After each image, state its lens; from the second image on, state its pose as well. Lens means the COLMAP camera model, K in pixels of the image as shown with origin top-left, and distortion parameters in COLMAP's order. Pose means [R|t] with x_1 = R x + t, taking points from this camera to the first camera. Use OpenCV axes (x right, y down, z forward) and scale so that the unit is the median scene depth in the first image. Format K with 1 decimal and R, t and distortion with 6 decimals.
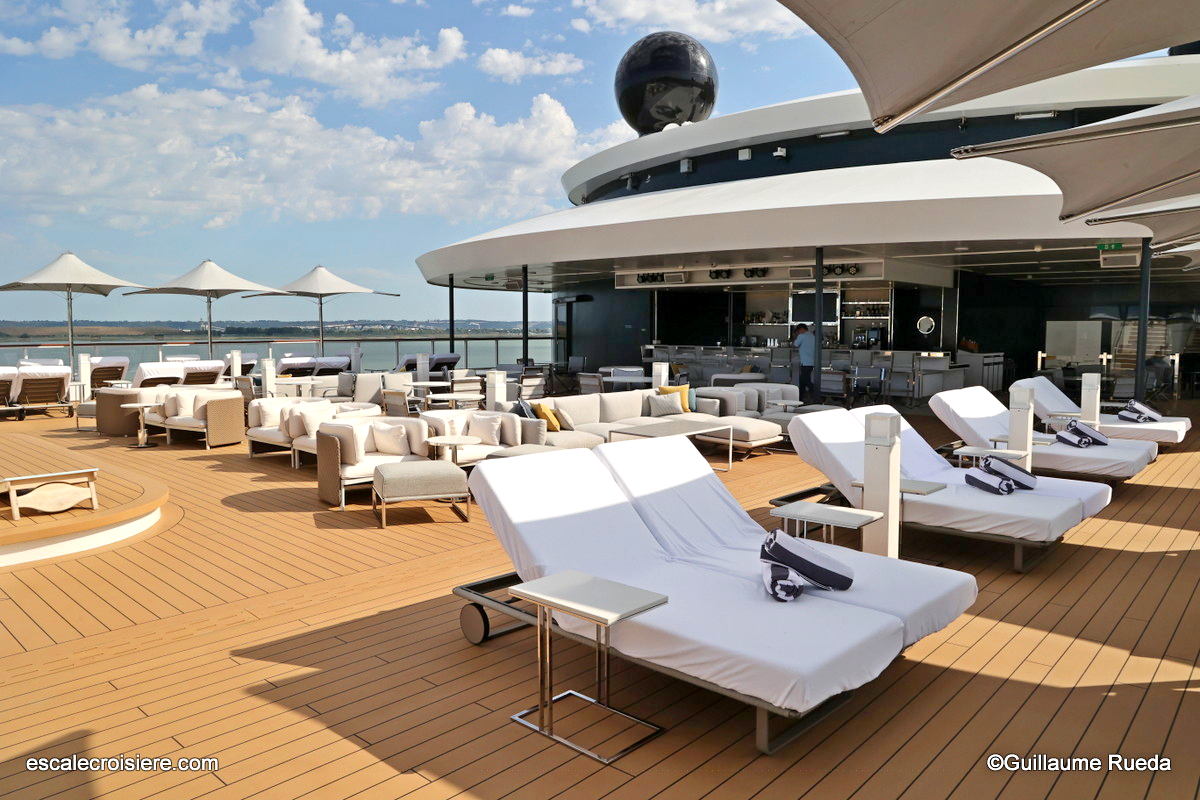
lens RADIAL K [[812.2, 0, 600.5], [0, 812.2, 398.7], [0, 0, 1]] dist [0.000385, -0.000286]
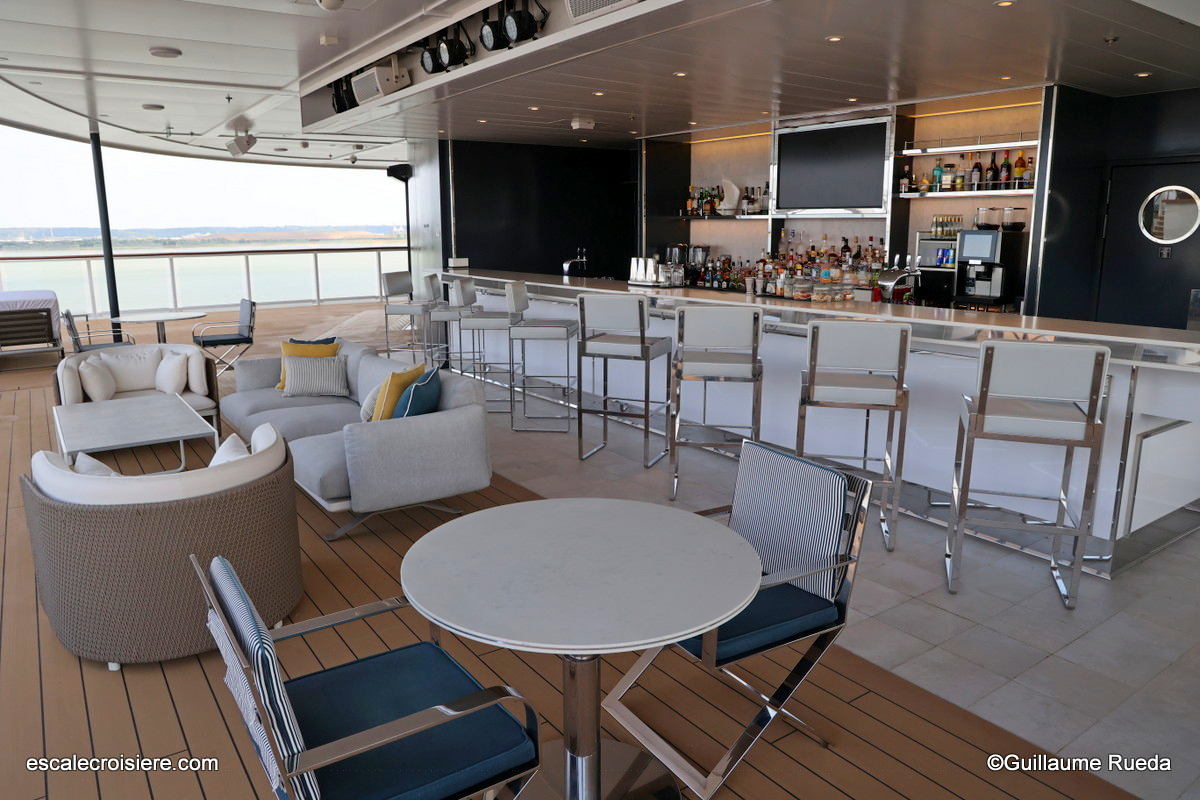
lens RADIAL K [[812.2, 0, 598.8], [0, 812.2, 398.9], [0, 0, 1]] dist [0.000385, -0.000286]
pose [[0.978608, 0.044212, -0.200929, 0.245268], [-0.021501, 0.993267, 0.113834, -0.050423], [0.204609, -0.107078, 0.972969, 0.627341]]
